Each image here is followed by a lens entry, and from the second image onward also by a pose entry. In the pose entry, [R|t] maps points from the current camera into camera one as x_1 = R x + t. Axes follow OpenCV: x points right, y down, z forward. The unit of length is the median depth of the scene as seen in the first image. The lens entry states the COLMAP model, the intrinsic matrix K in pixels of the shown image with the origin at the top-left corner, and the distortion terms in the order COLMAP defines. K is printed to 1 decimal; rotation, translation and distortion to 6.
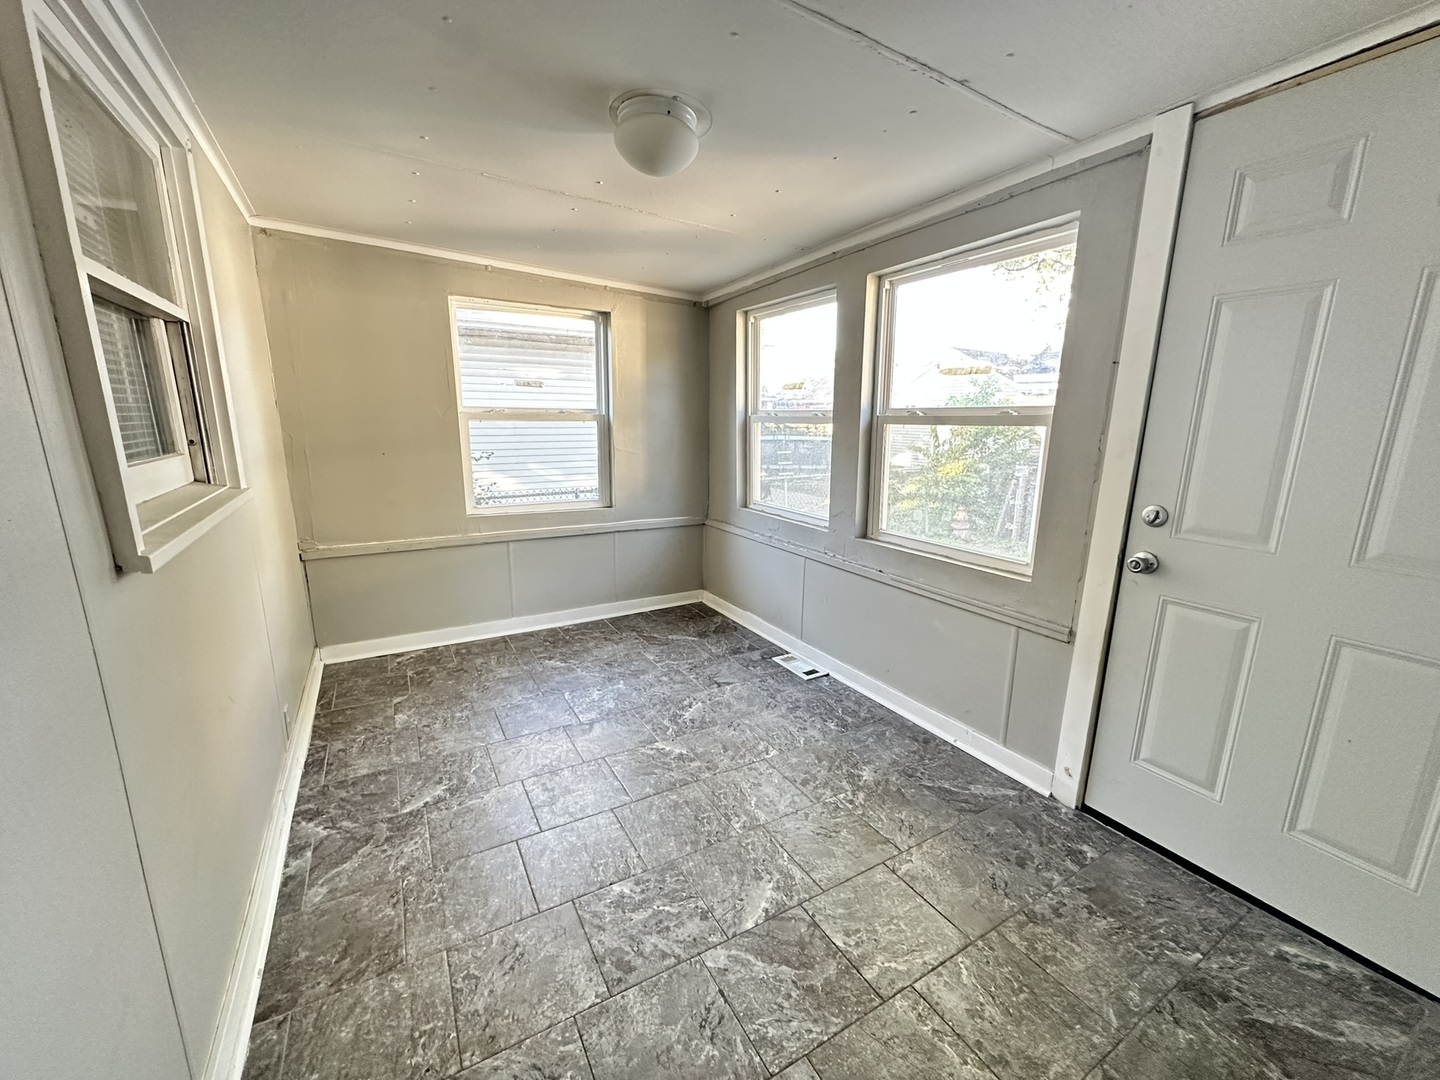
lens RADIAL K [[576.7, 0, 718.6], [0, 576.7, 540.3], [0, 0, 1]] dist [-0.004320, 0.002273]
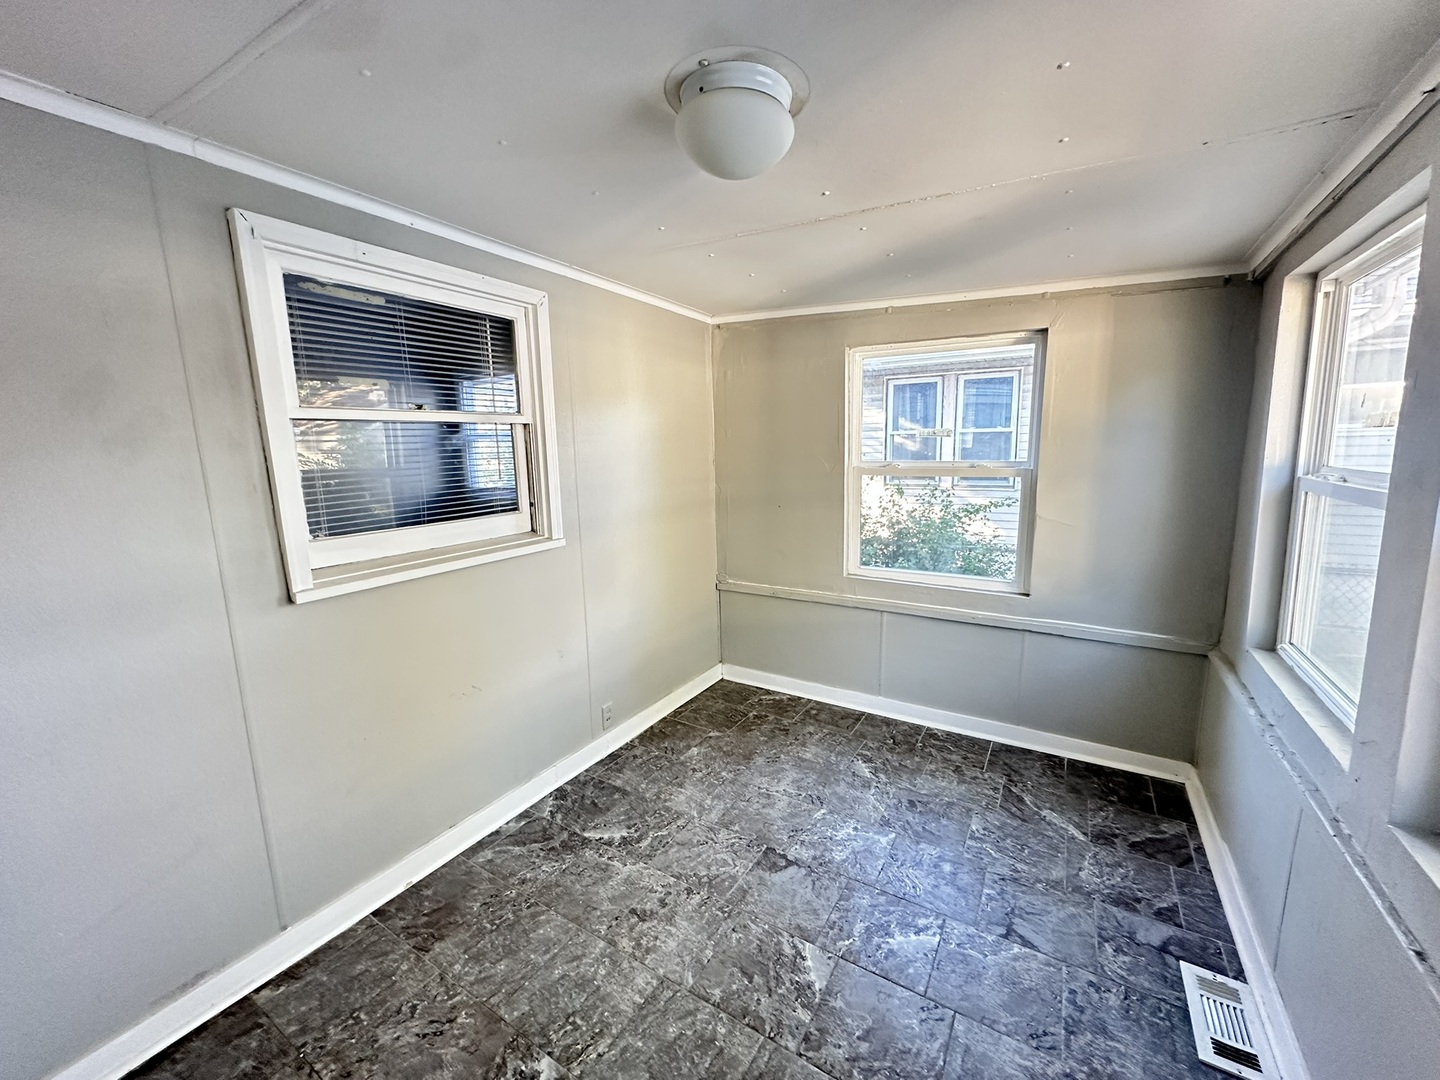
lens RADIAL K [[576.7, 0, 718.6], [0, 576.7, 540.3], [0, 0, 1]] dist [-0.004320, 0.002273]
pose [[0.475451, 0.125895, -0.870687, 0.298846], [-0.162072, 0.985302, 0.053965, -0.122916], [0.864684, 0.115456, 0.488867, 0.369391]]
